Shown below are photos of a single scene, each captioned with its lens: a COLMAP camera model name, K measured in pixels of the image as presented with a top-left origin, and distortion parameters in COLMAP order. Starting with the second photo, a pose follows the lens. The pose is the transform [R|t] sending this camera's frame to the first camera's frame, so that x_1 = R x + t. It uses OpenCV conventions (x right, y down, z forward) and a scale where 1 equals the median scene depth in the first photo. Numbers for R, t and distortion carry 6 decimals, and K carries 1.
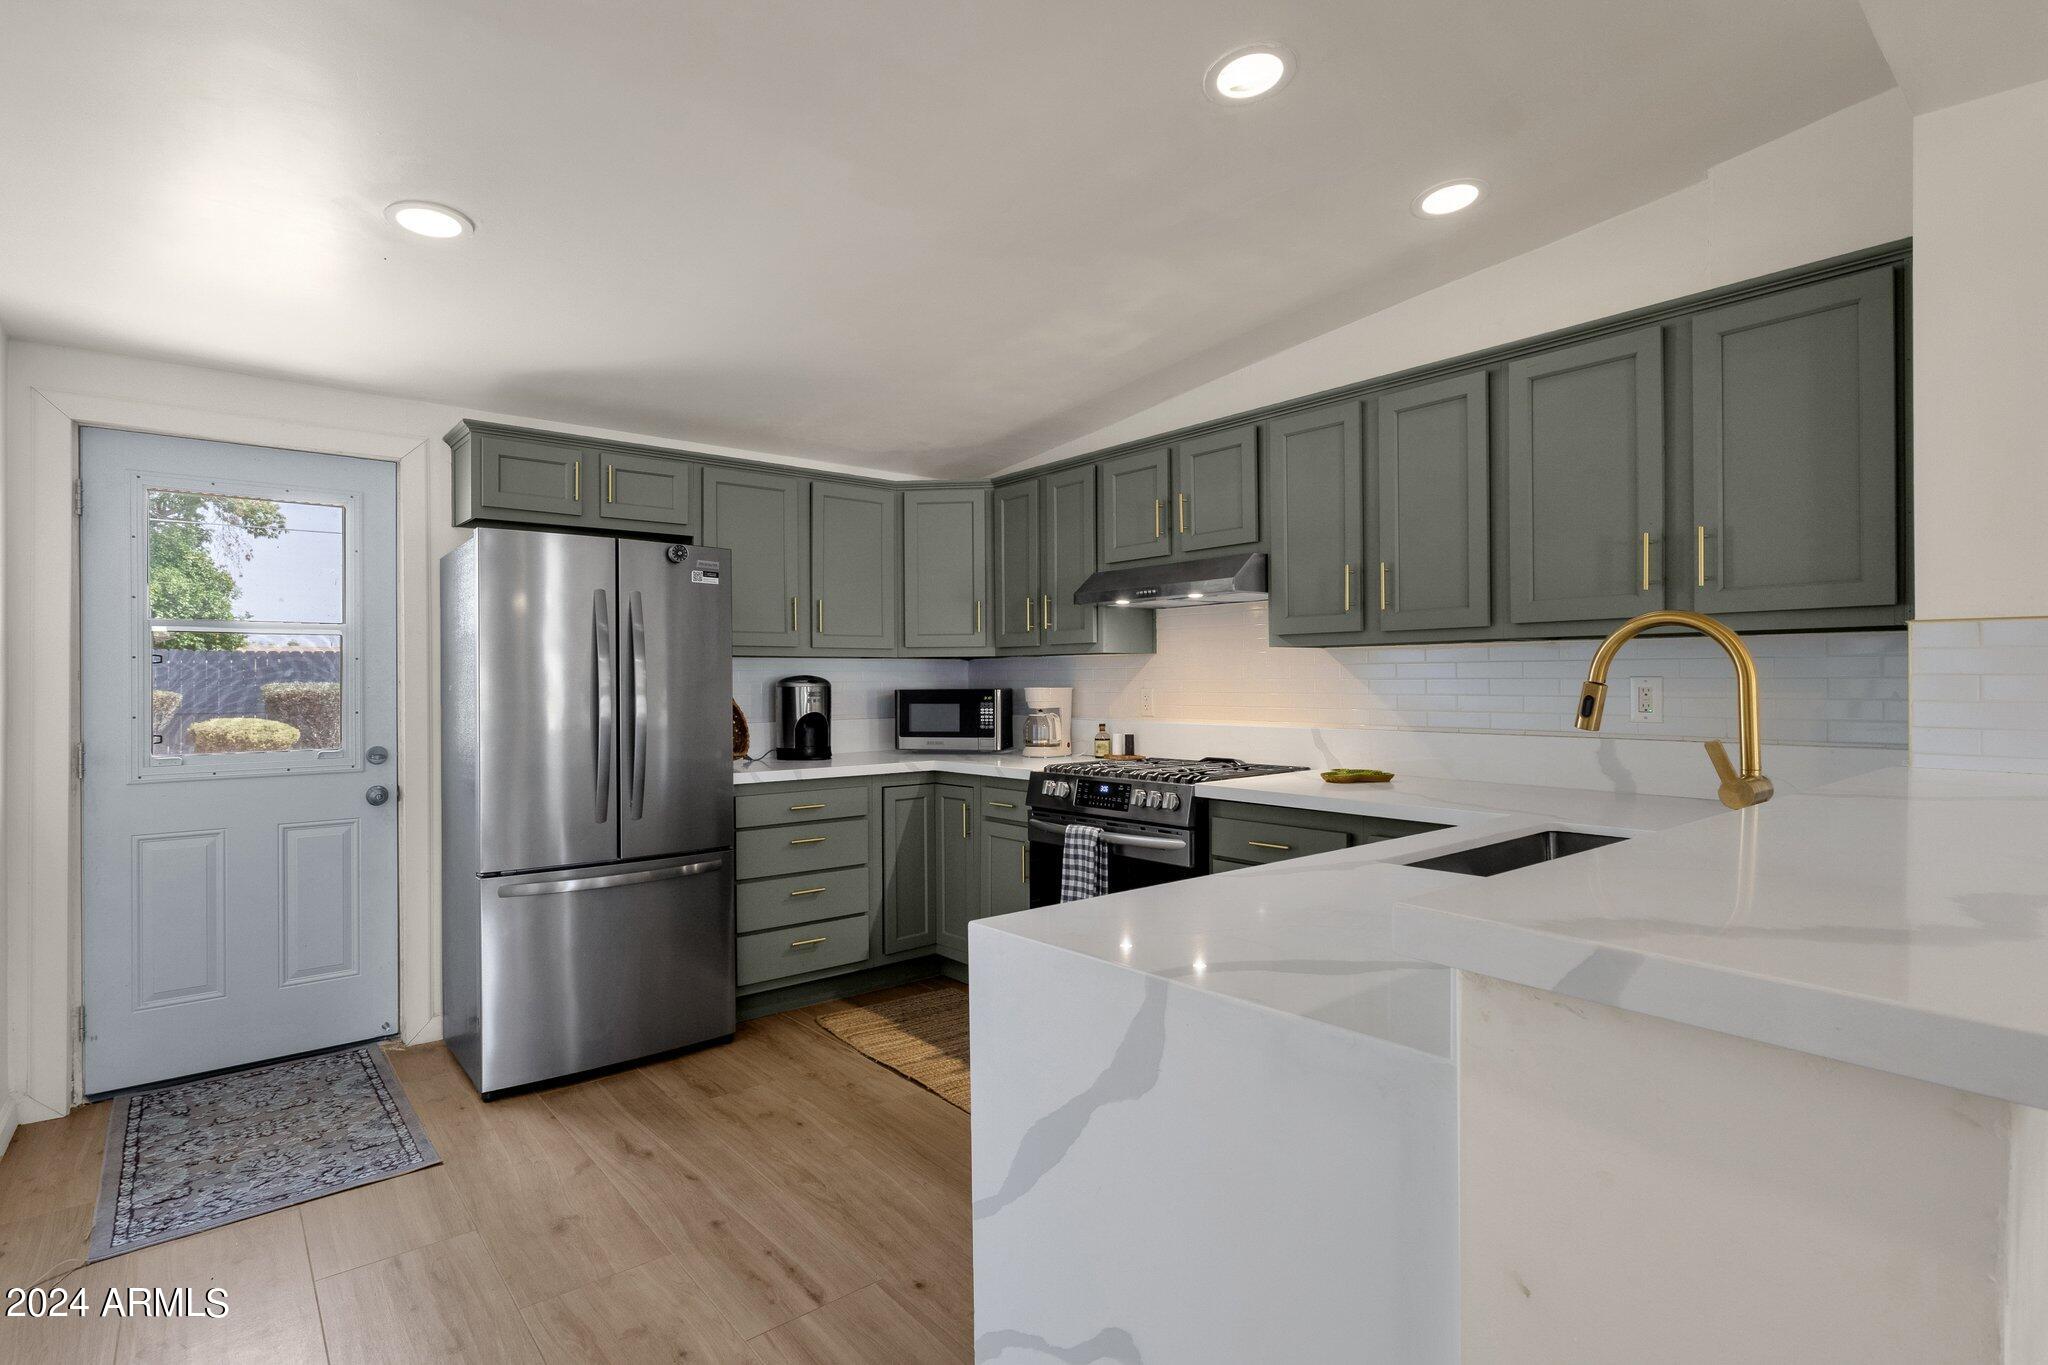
lens RADIAL K [[992.7, 0, 1042.5], [0, 992.7, 680.4], [0, 0, 1]] dist [-0.005895, 0.001360]
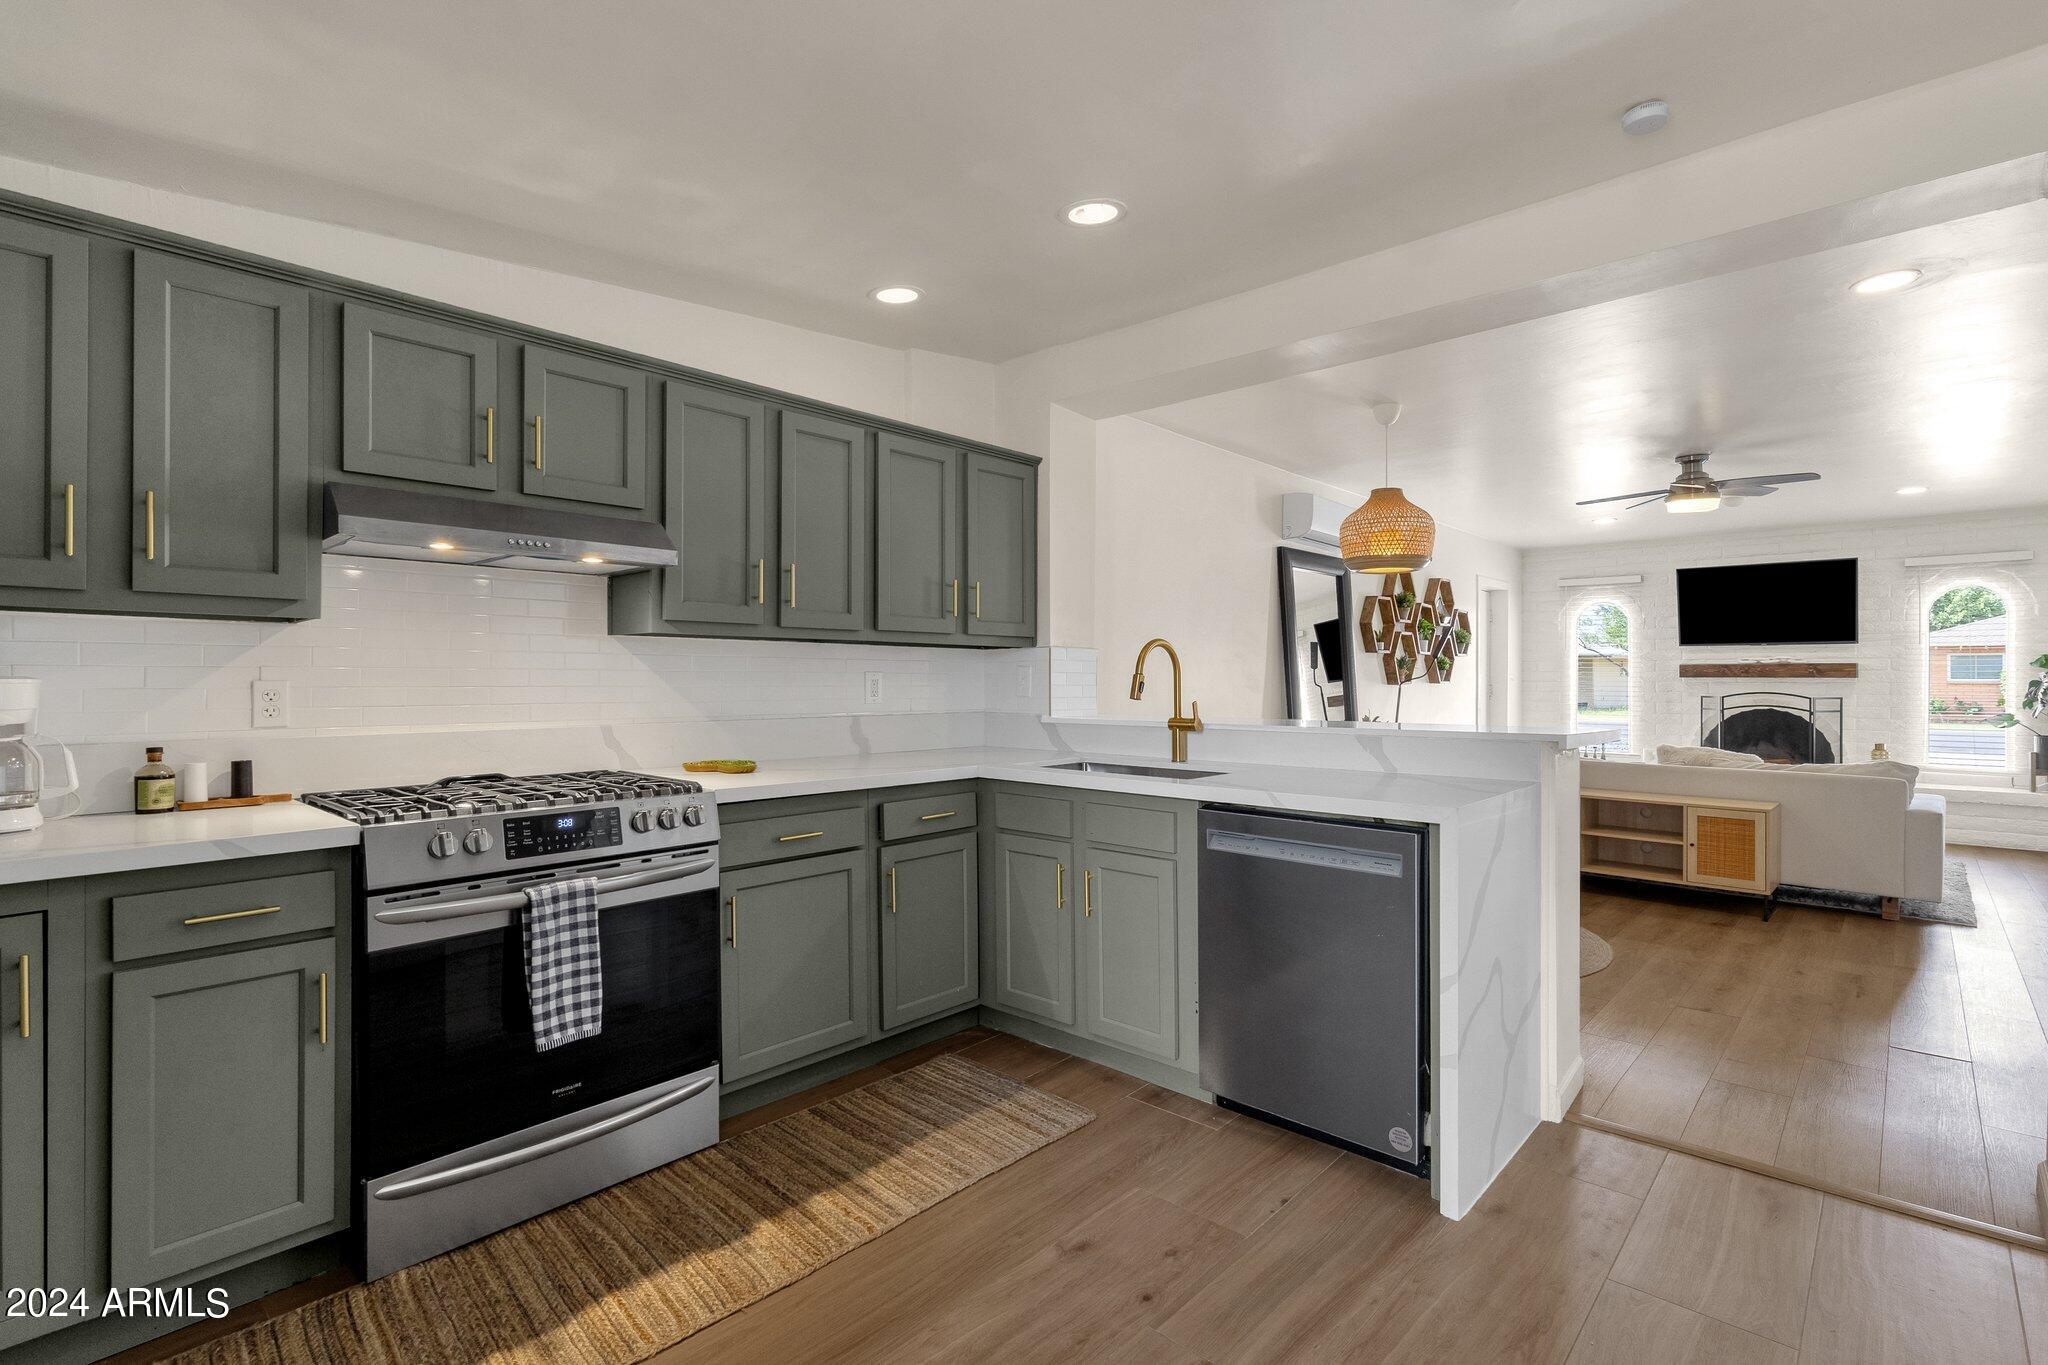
lens RADIAL K [[945.1, 0, 1021.5], [0, 945.1, 682.6], [0, 0, 1]] dist [-0.001979, -0.000695]
pose [[-0.118553, 0.004157, 0.992939, -0.585578], [0.000826, 0.999991, -0.004088, 0.013564], [-0.992947, 0.000336, -0.118556, 0.711193]]
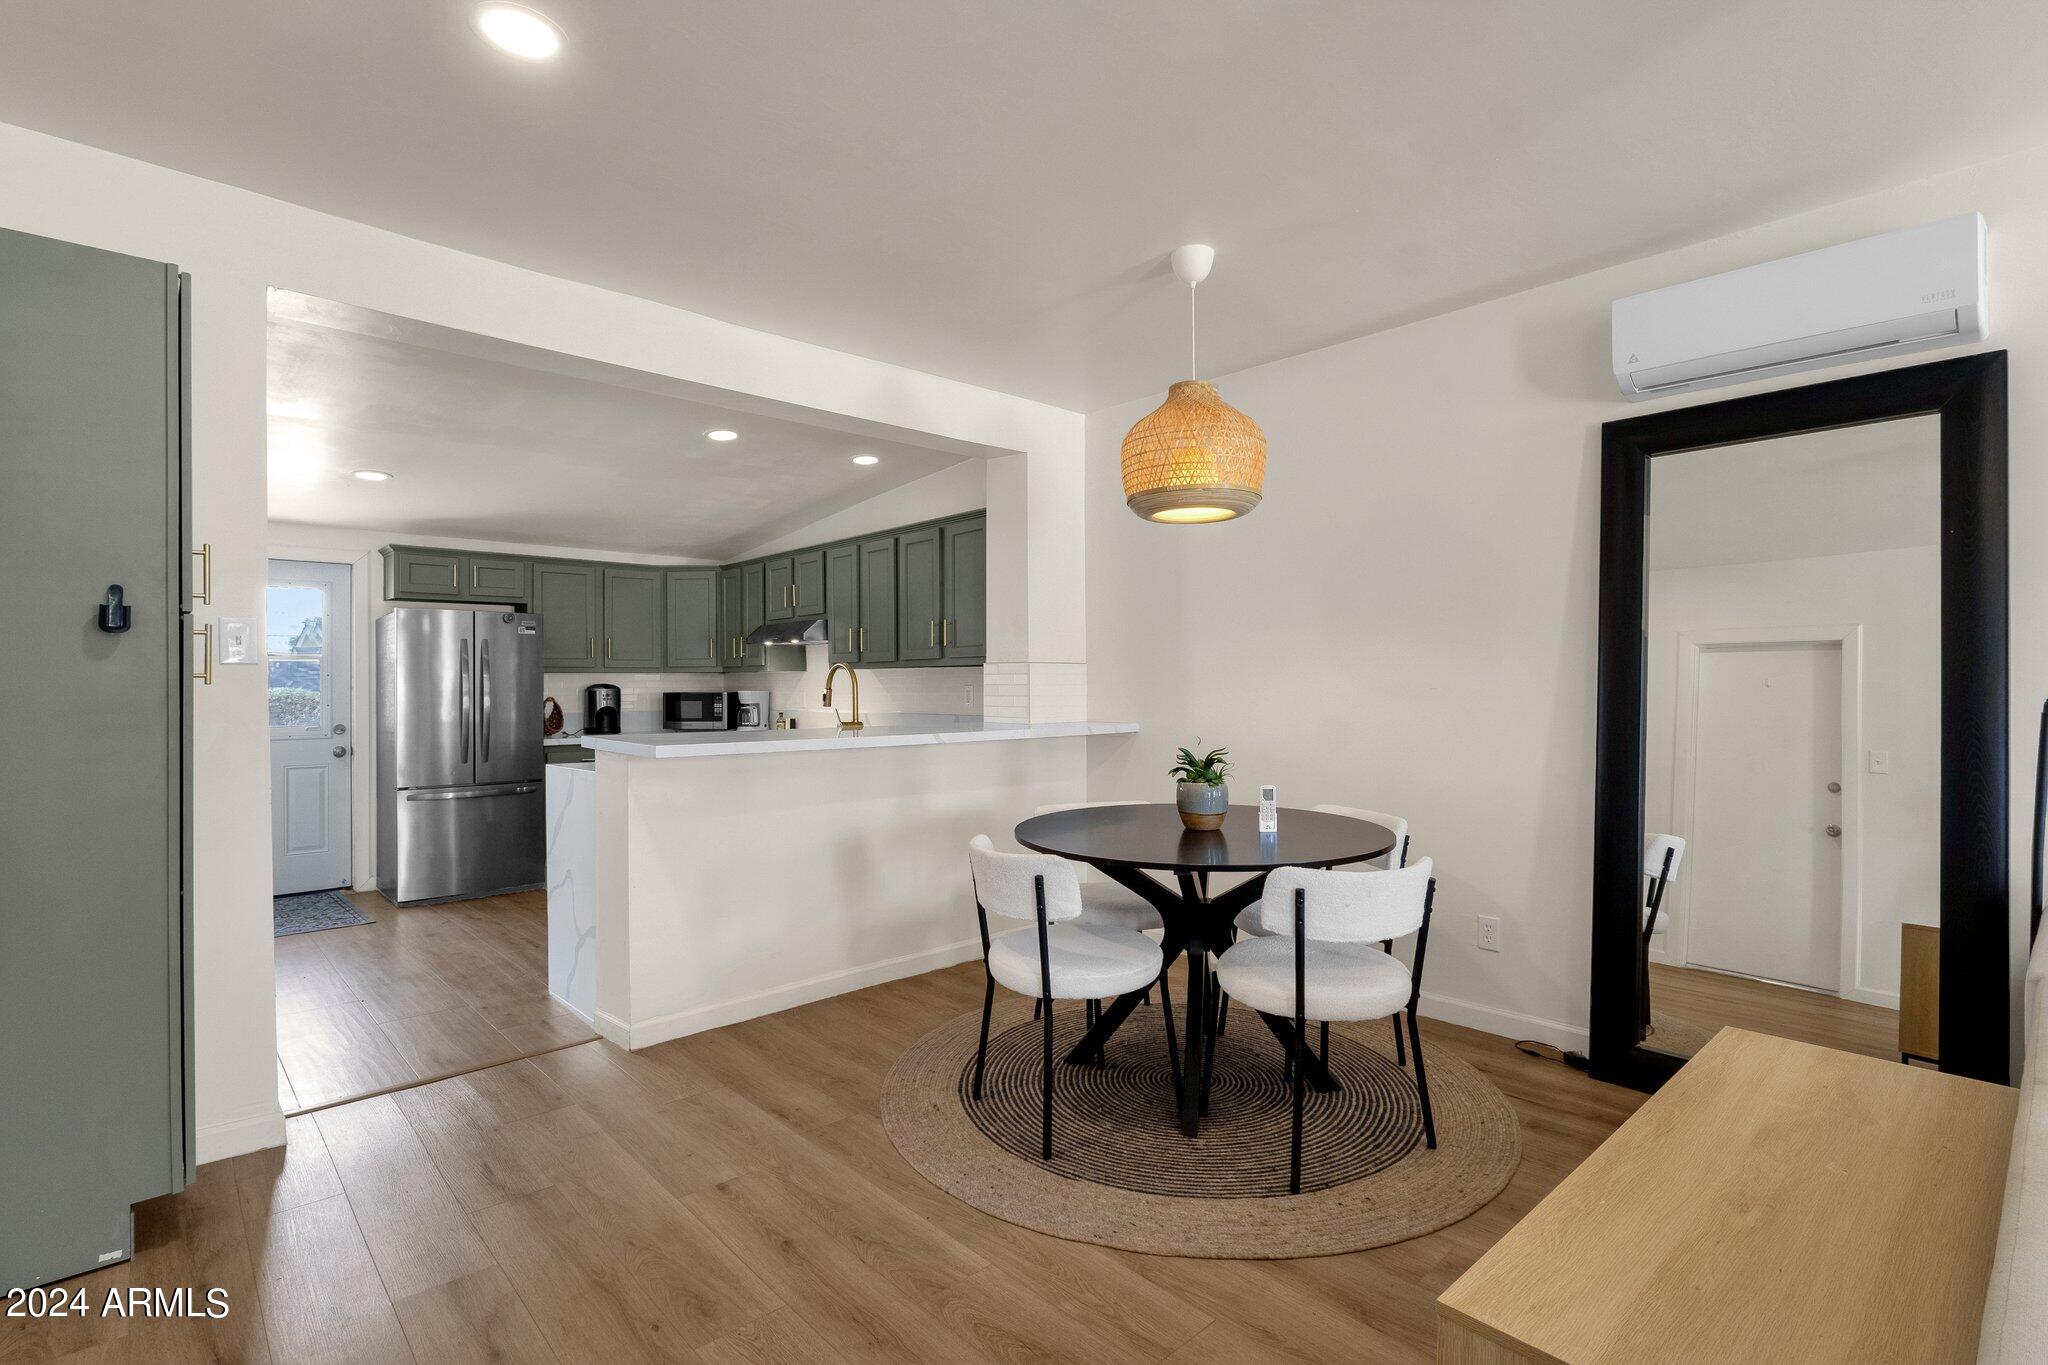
lens RADIAL K [[971.7, 0, 1027.5], [0, 971.7, 681.2], [0, 0, 1]] dist [-0.001885, 0.000228]
pose [[0.998965, -0.001133, 0.045480, 0.472226], [0.001387, 0.999984, -0.005532, 0.000303], [-0.045473, 0.005589, 0.998950, -0.780402]]
